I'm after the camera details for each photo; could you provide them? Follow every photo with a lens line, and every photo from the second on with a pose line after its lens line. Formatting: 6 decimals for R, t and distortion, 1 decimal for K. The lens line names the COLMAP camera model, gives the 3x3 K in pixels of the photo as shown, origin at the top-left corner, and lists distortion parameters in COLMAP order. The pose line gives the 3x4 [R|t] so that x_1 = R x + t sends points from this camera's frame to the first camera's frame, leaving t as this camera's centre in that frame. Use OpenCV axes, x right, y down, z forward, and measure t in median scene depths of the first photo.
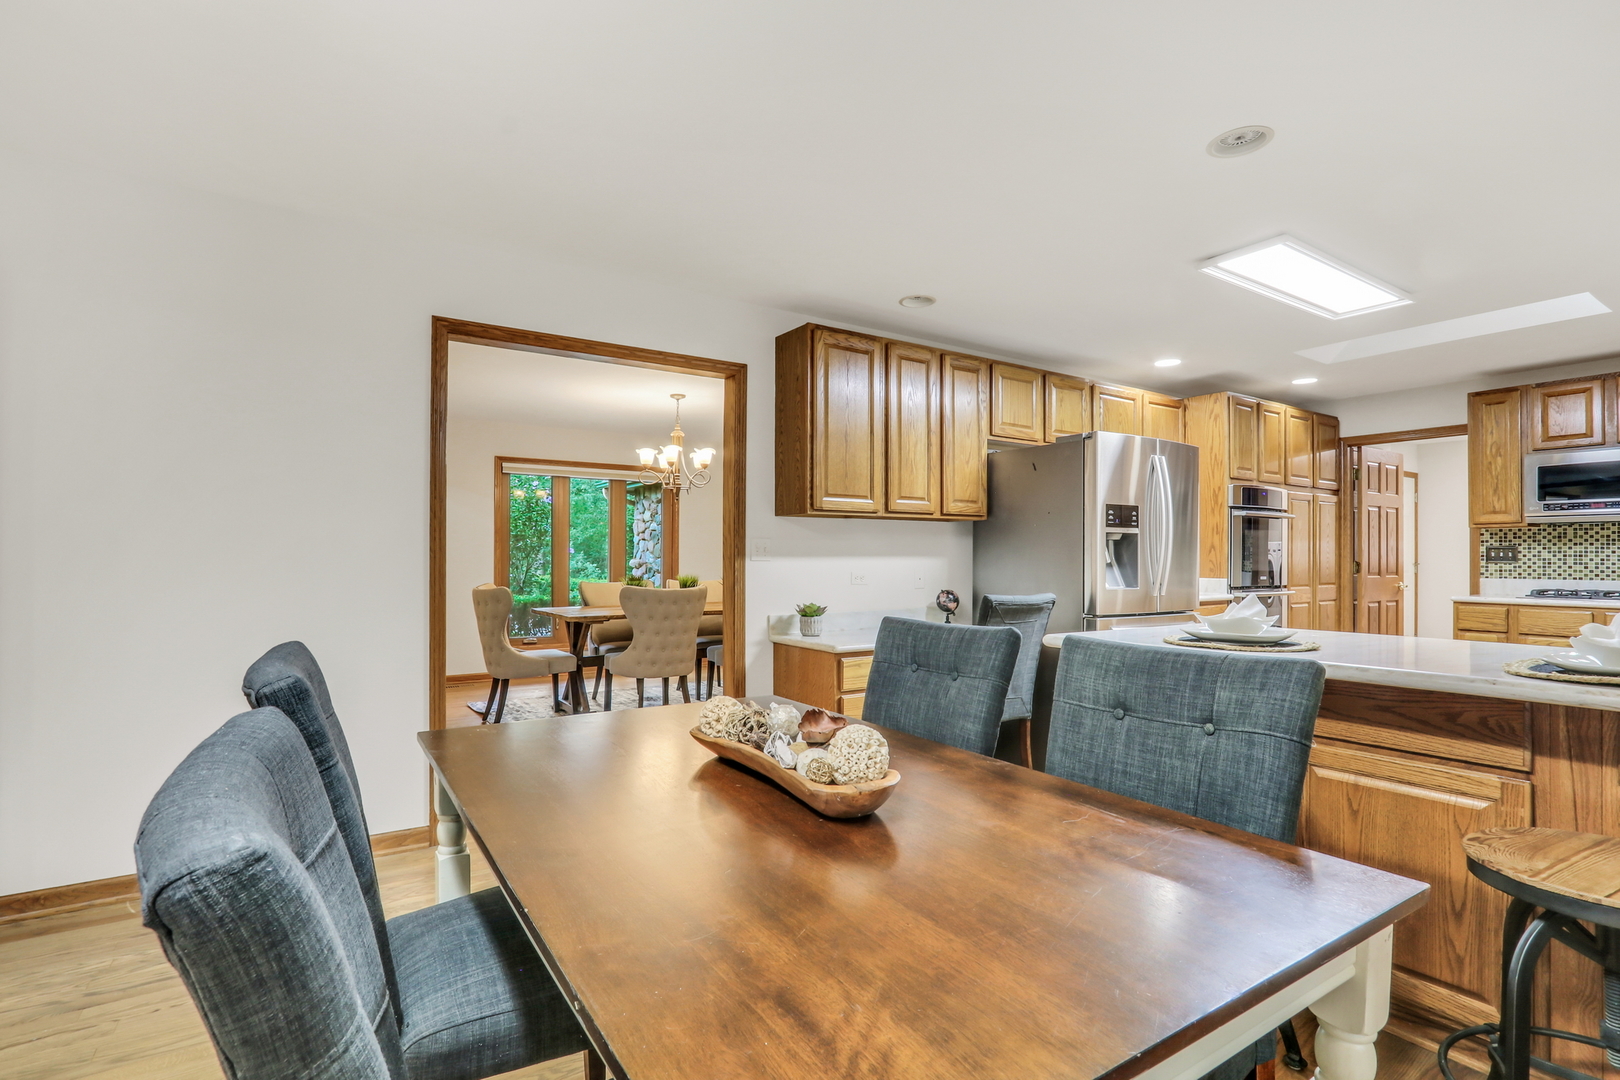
lens RADIAL K [[776.1, 0, 815.5], [0, 776.1, 543.5], [0, 0, 1]] dist [-0.009331, 0.000210]
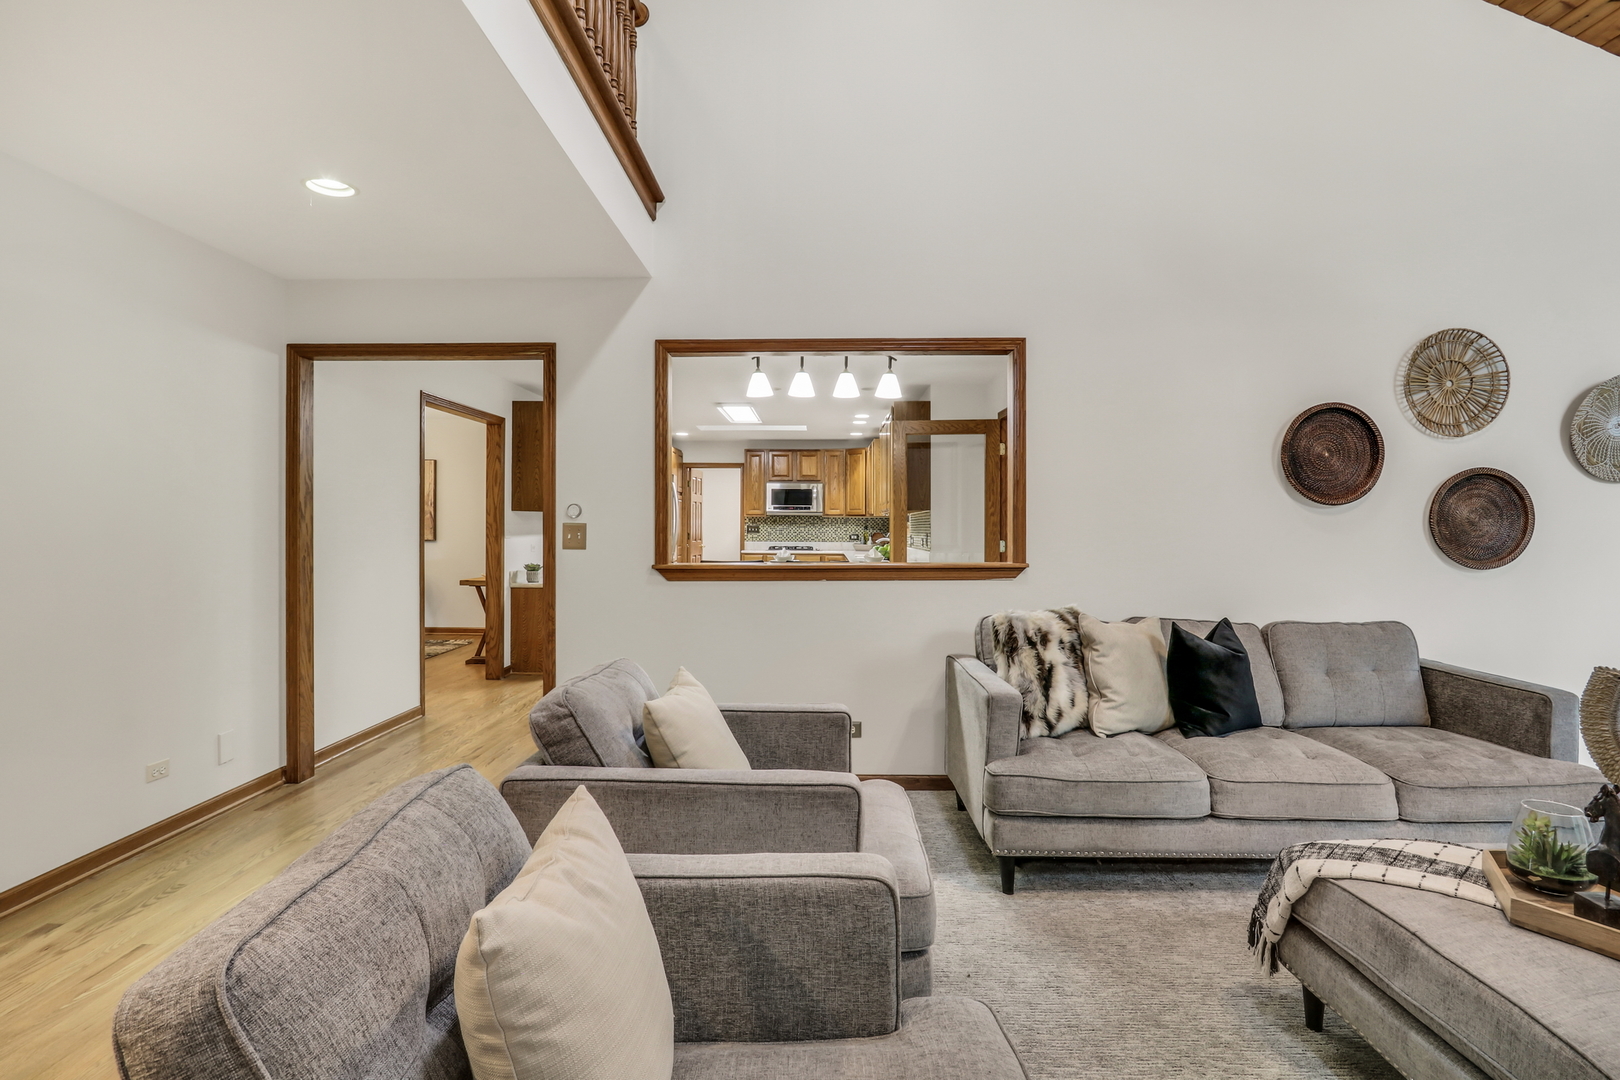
lens RADIAL K [[776.1, 0, 811.8], [0, 776.1, 530.8], [0, 0, 1]] dist [-0.009331, 0.000210]
pose [[0.583690, -0.004384, 0.811965, -0.688345], [-0.017142, 0.999696, 0.017720, -0.021631], [-0.811796, -0.024262, 0.583437, -0.323082]]
